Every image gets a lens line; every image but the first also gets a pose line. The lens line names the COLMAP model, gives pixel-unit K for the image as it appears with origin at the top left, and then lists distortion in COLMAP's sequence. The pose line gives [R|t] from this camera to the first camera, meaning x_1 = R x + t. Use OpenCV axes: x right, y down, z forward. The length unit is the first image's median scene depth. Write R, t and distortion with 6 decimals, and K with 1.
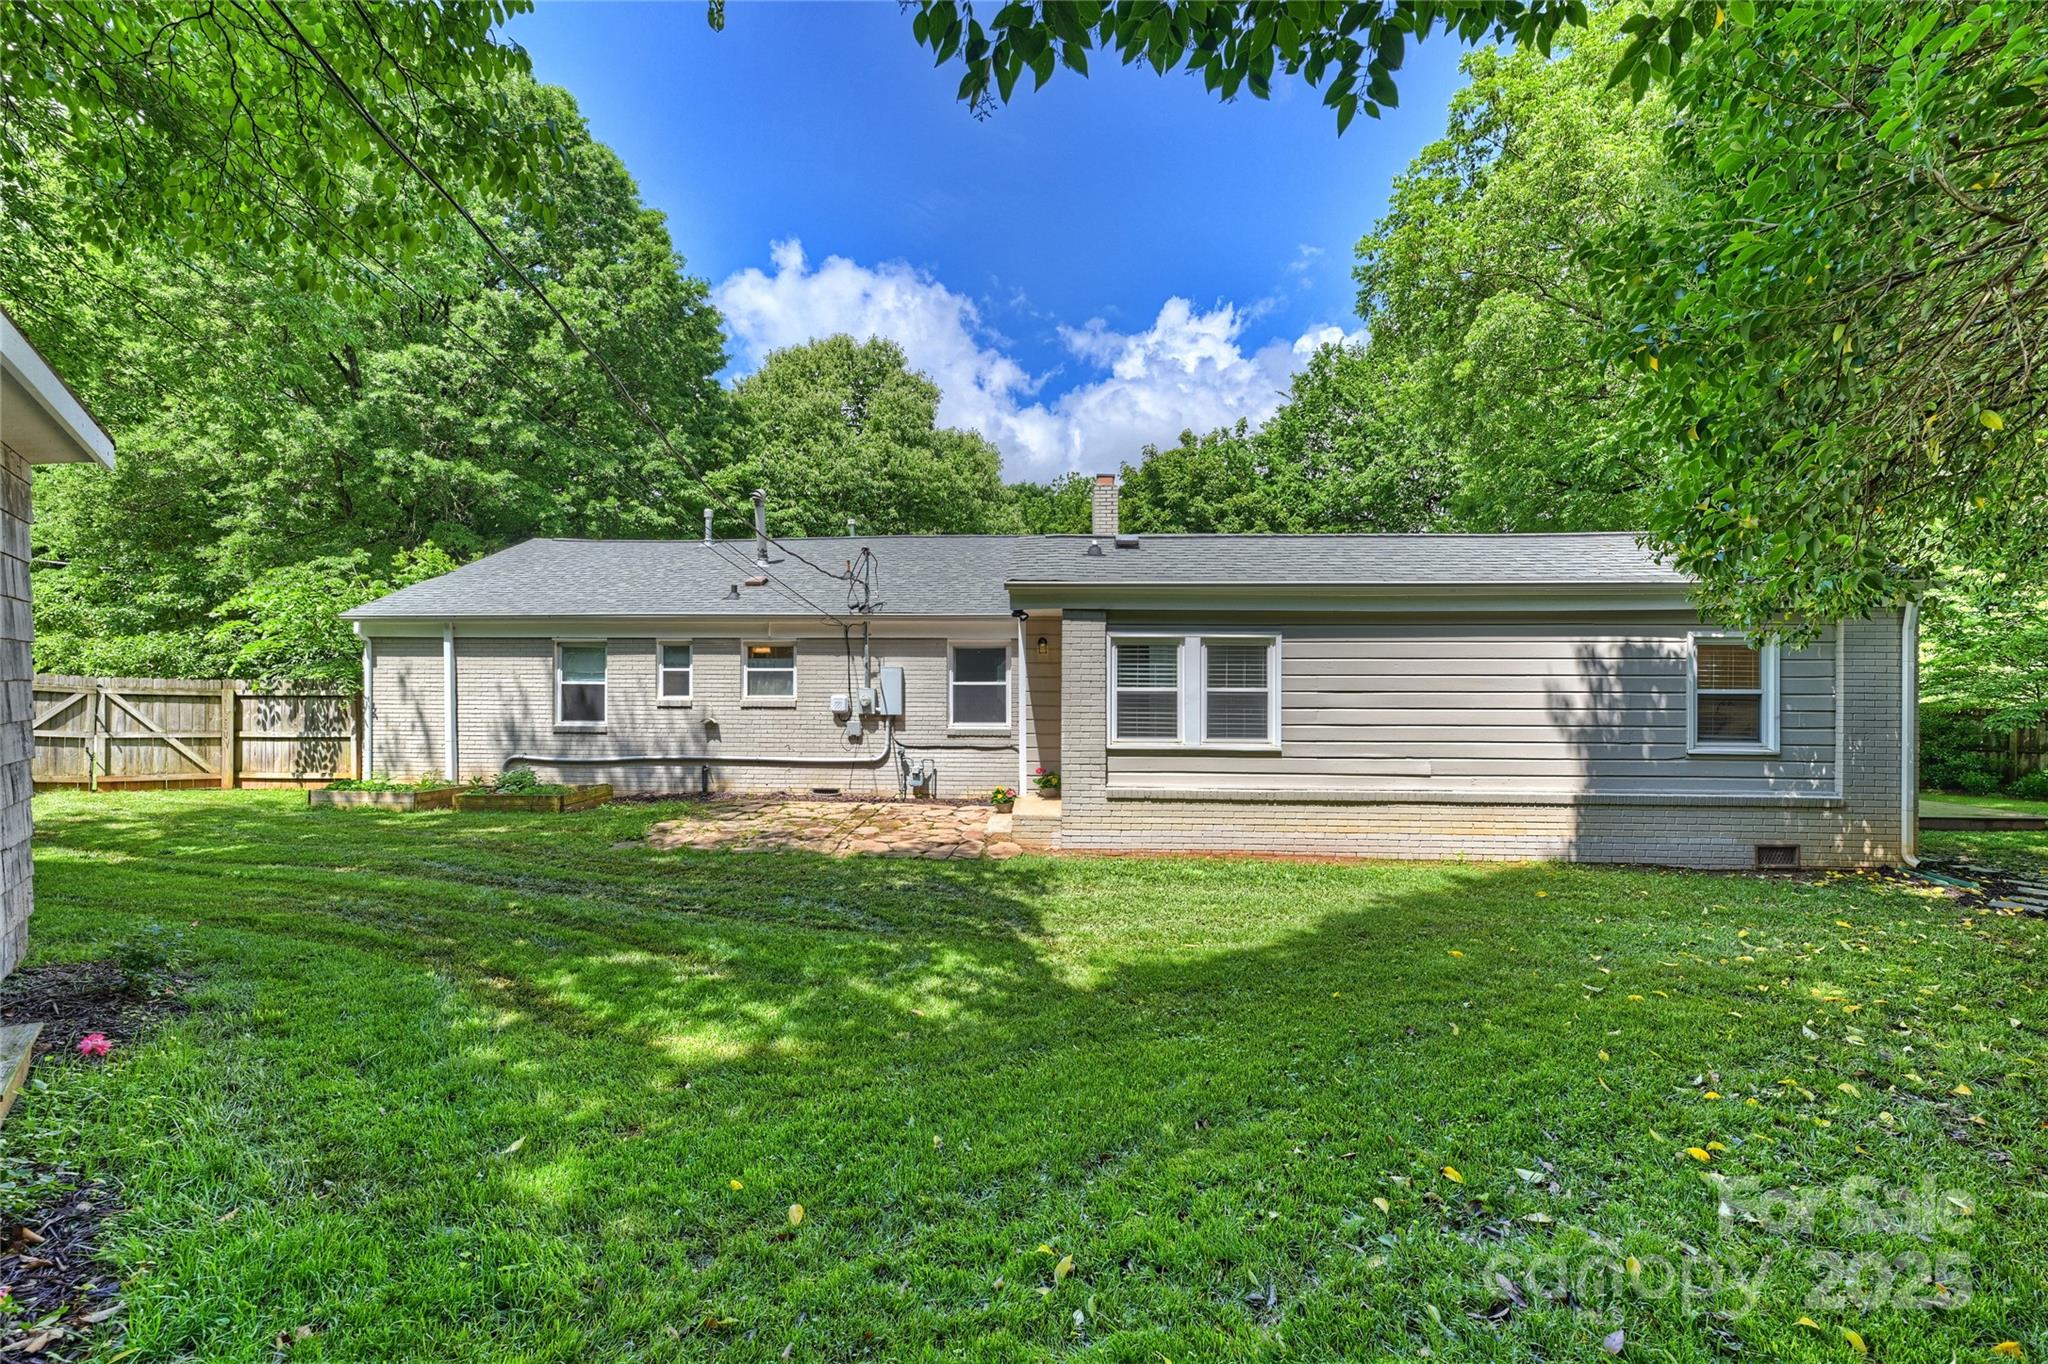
lens RADIAL K [[849.8, 0, 1023.3], [0, 849.8, 684.7], [0, 0, 1]] dist [0.000394, 0.000565]
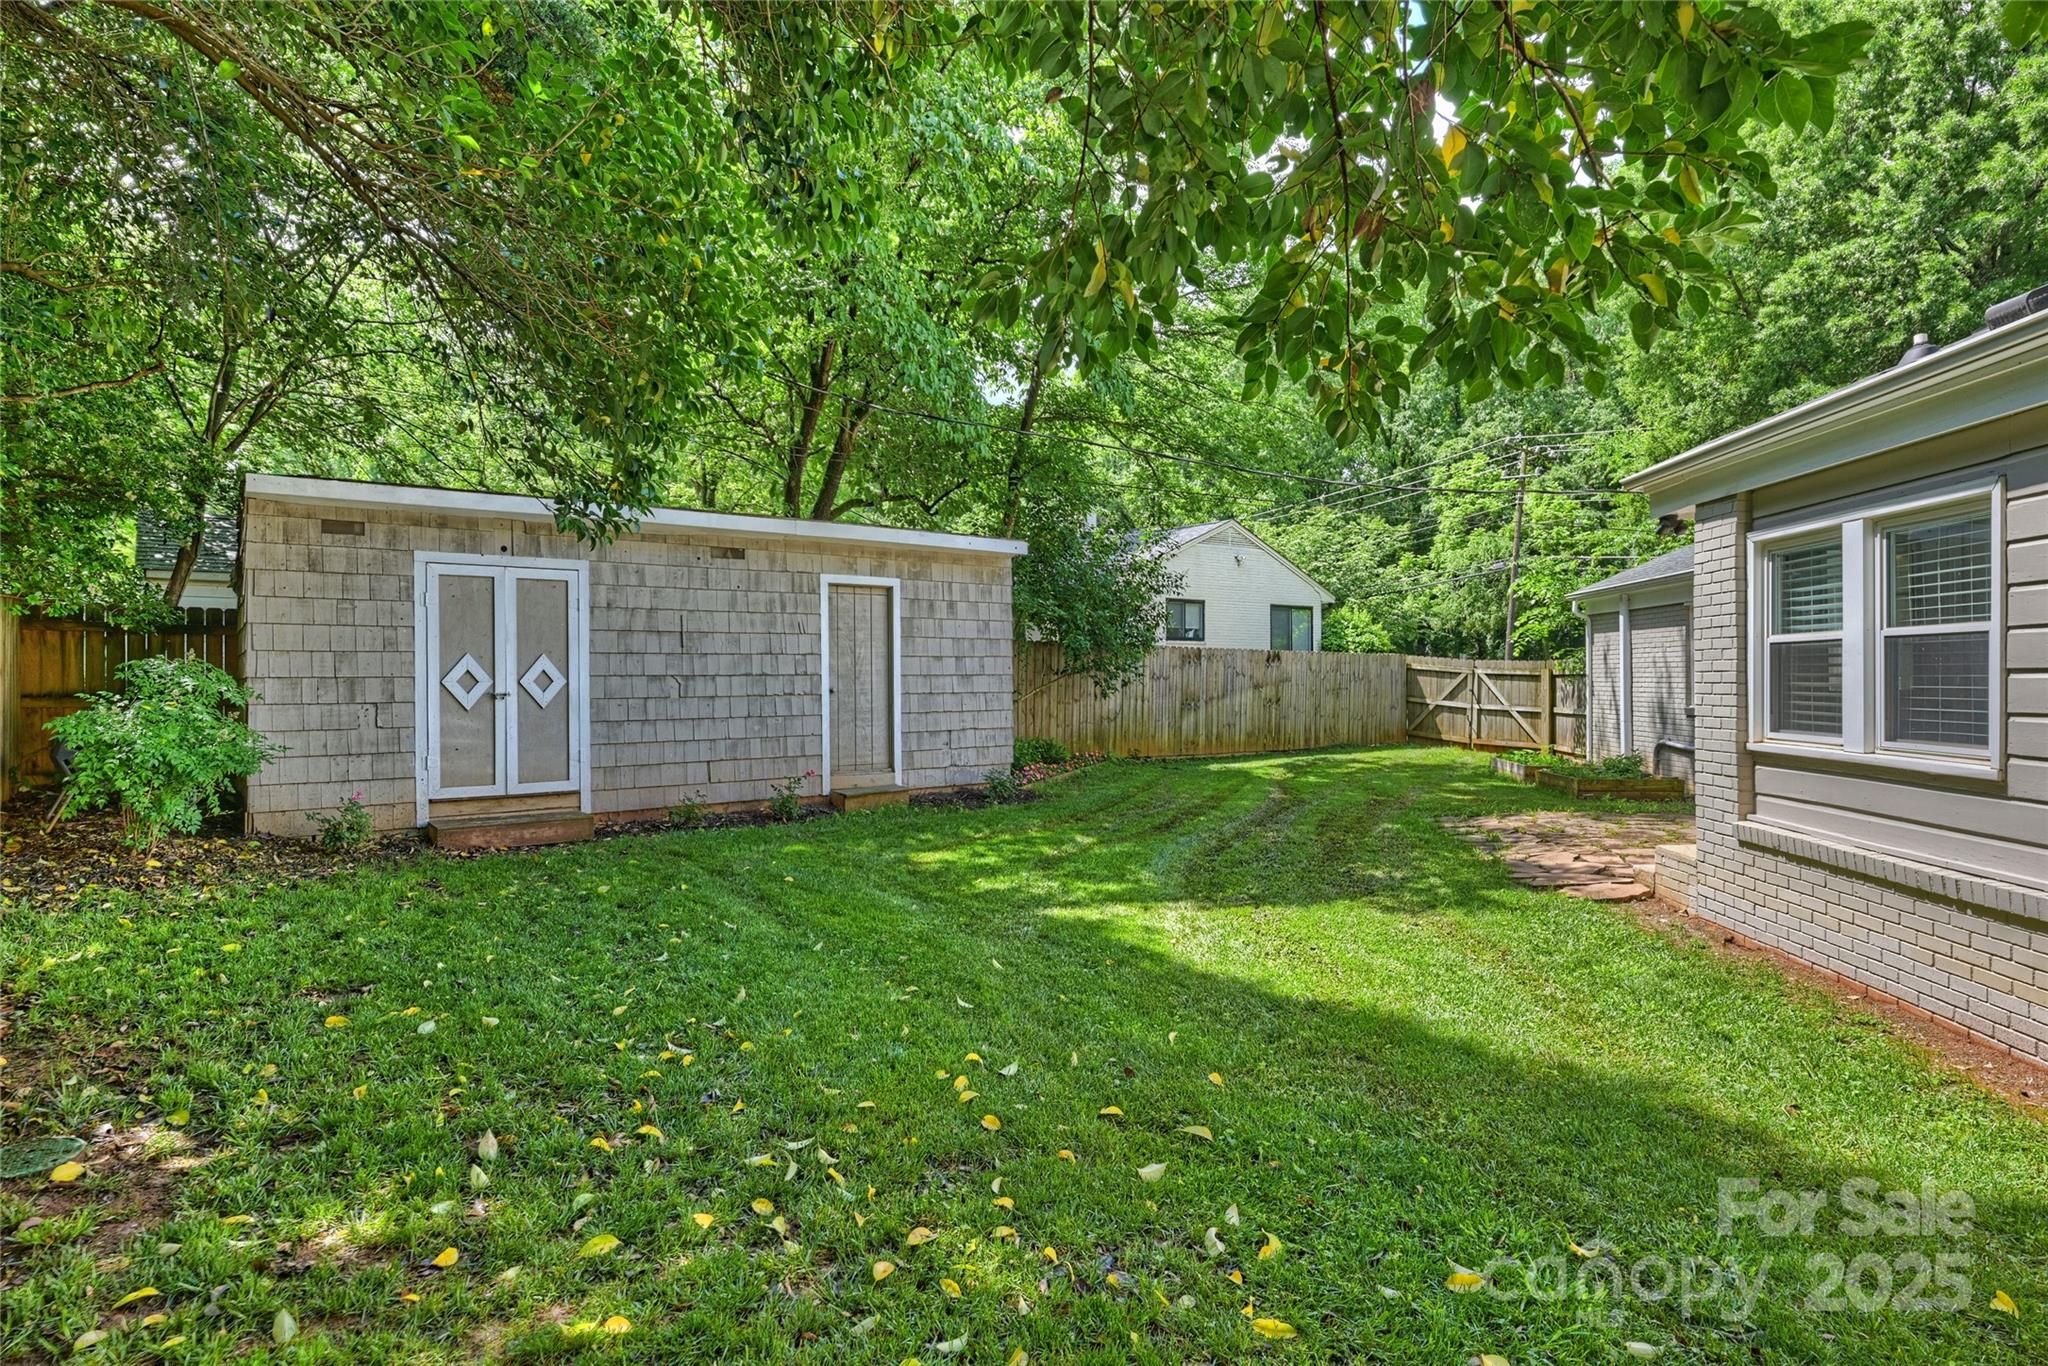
lens RADIAL K [[1122.3, 0, 1022.8], [0, 1122.3, 680.3], [0, 0, 1]] dist [-0.003018, -0.000479]
pose [[-0.037362, -0.000112, -0.999302, 0.821179], [-0.001306, 0.999999, -0.000063, 0.031589], [0.999301, 0.001303, -0.037362, 0.563144]]
